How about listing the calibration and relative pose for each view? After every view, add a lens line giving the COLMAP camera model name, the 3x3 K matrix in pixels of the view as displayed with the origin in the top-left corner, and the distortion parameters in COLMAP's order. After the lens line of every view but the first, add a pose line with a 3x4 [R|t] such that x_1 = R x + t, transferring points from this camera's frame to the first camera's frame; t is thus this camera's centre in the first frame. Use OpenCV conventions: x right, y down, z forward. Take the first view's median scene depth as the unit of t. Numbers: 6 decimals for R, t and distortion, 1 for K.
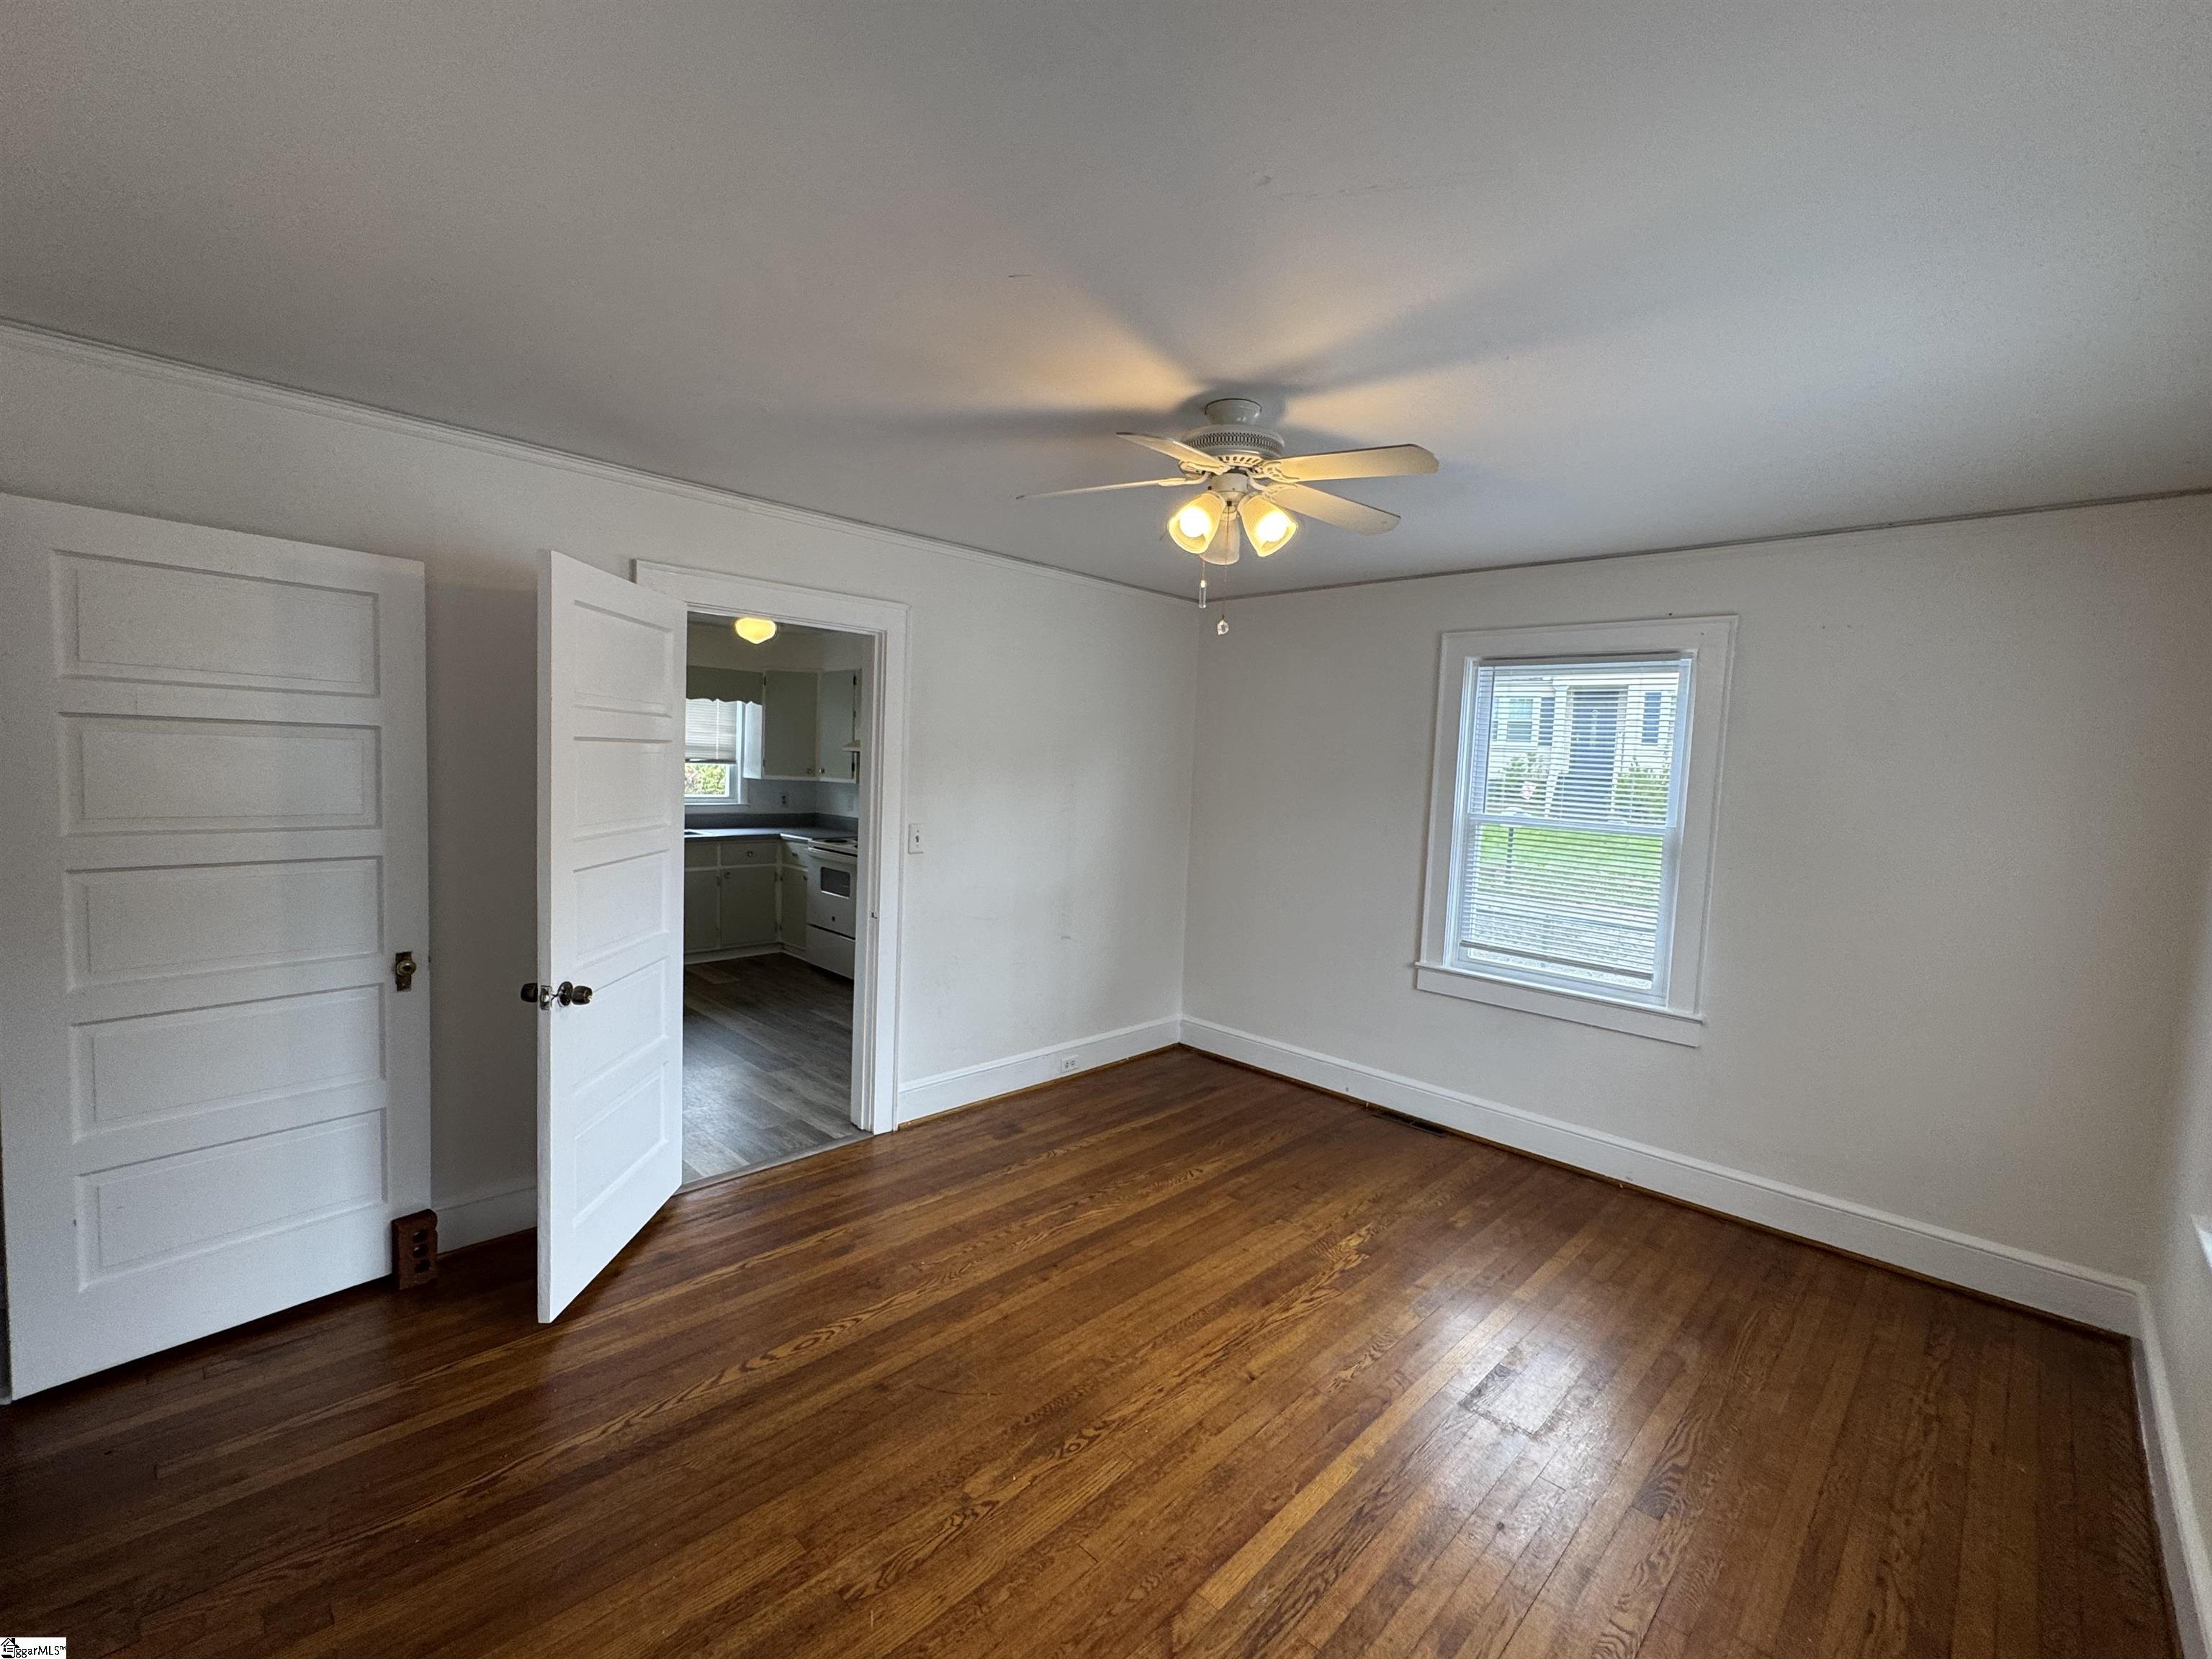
lens RADIAL K [[947.7, 0, 1106.0], [0, 947.7, 829.5], [0, 0, 1]] dist [0.000380, 0.000029]
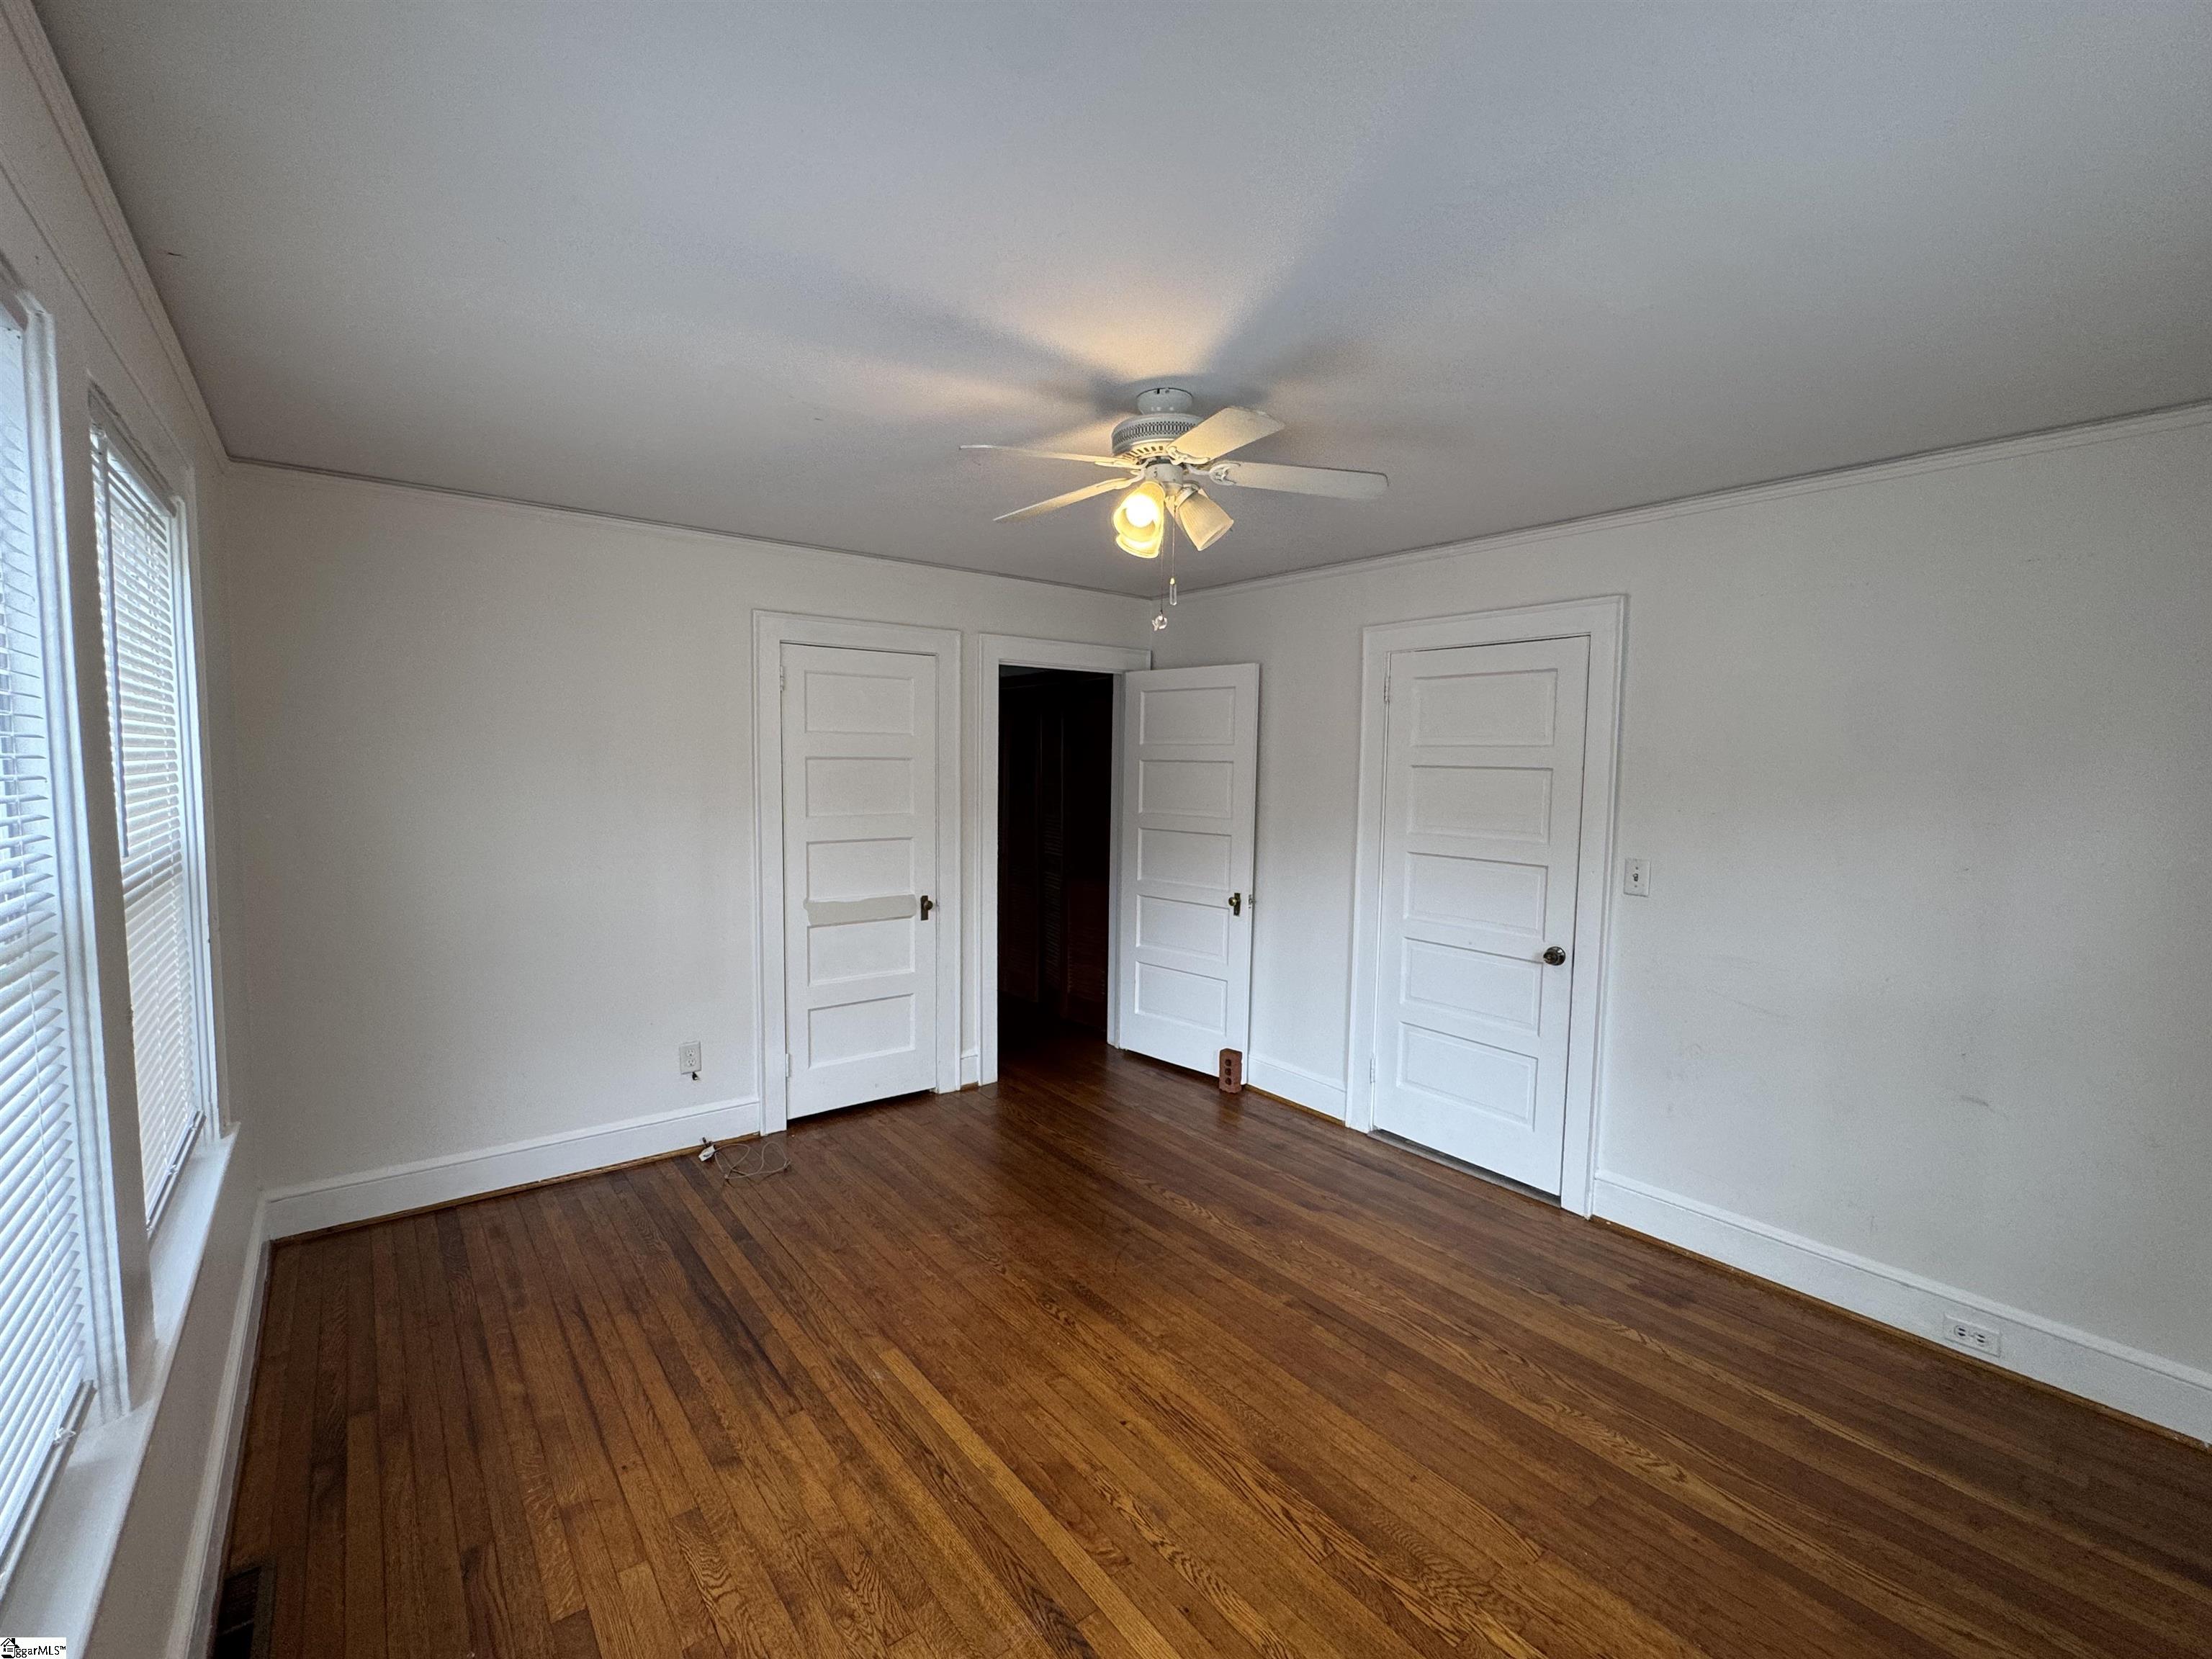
lens RADIAL K [[947.4, 0, 1106.0], [0, 947.4, 829.5], [0, 0, 1]] dist [0.001135, 0.000155]
pose [[-0.122420, 0.026773, -0.992117, 0.971097], [-0.093452, 0.994884, 0.038379, -0.028961], [0.988069, 0.097414, -0.119292, 0.949439]]
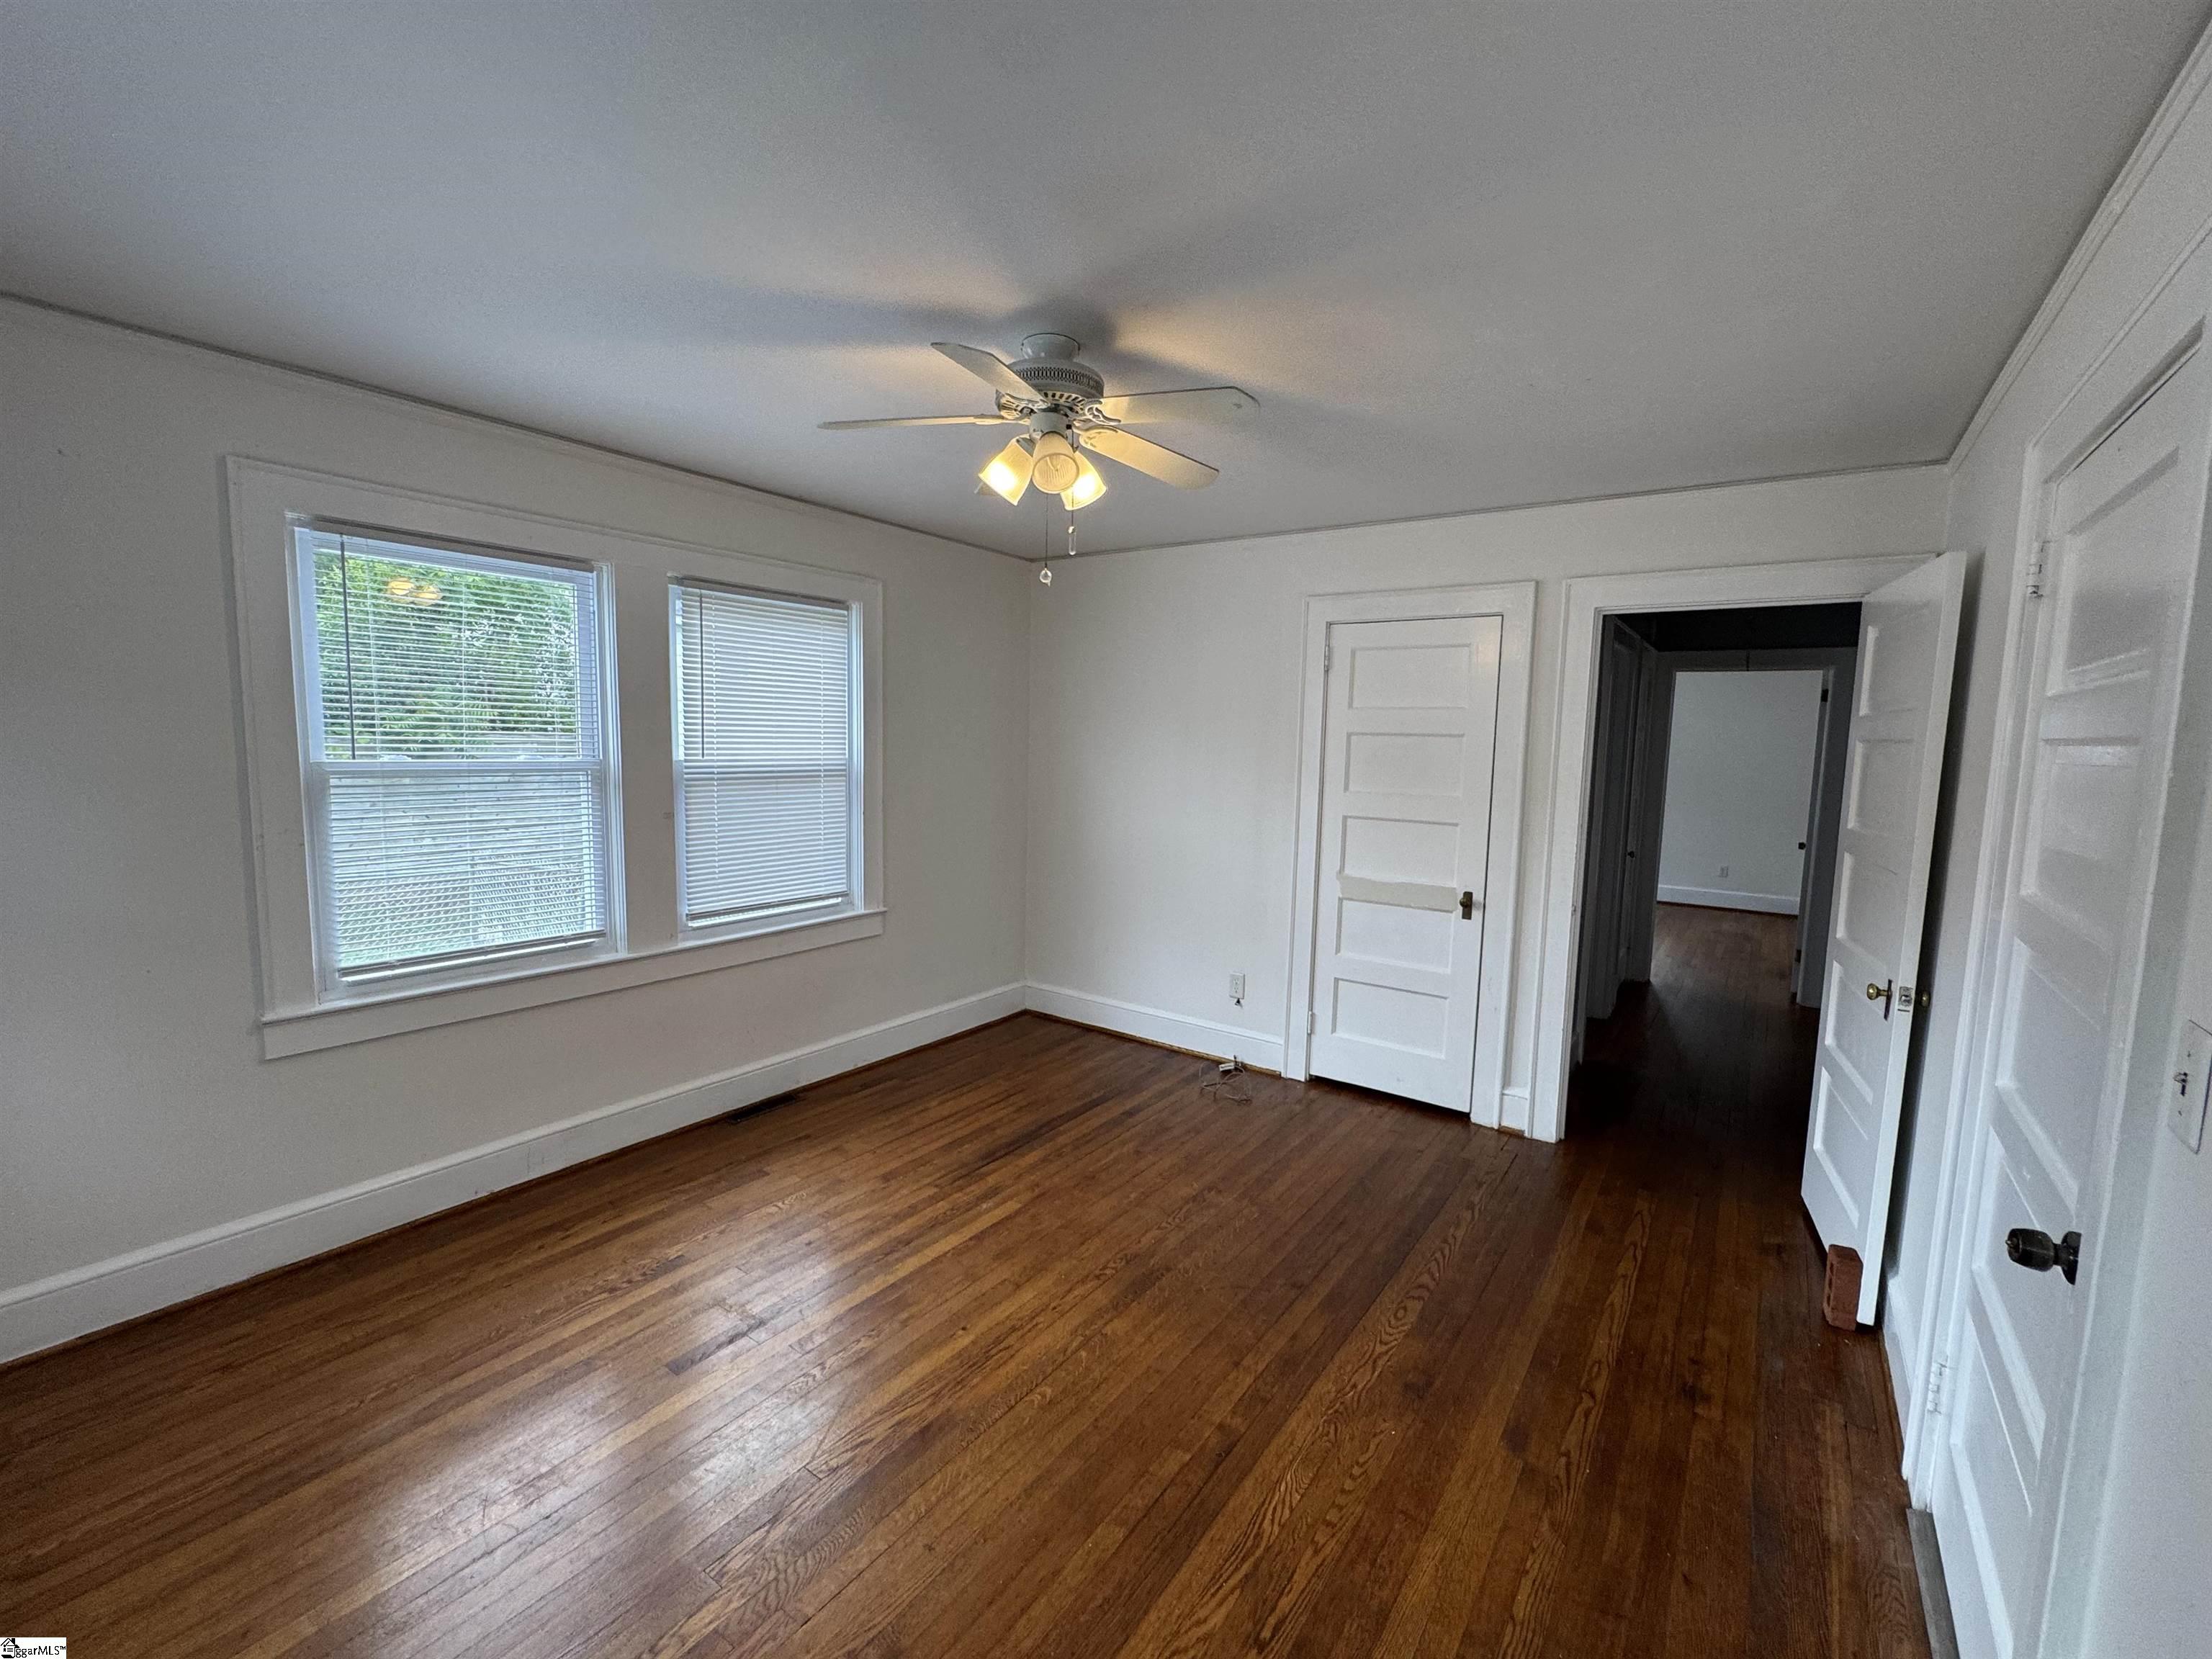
lens RADIAL K [[953.0, 0, 1106.0], [0, 953.0, 829.5], [0, 0, 1]] dist [-0.000130, -0.000068]
pose [[-0.983978, -0.052140, -0.170497, 0.189462], [-0.080698, 0.982967, 0.165120, -0.109883], [0.158984, 0.176233, -0.971425, 1.750401]]
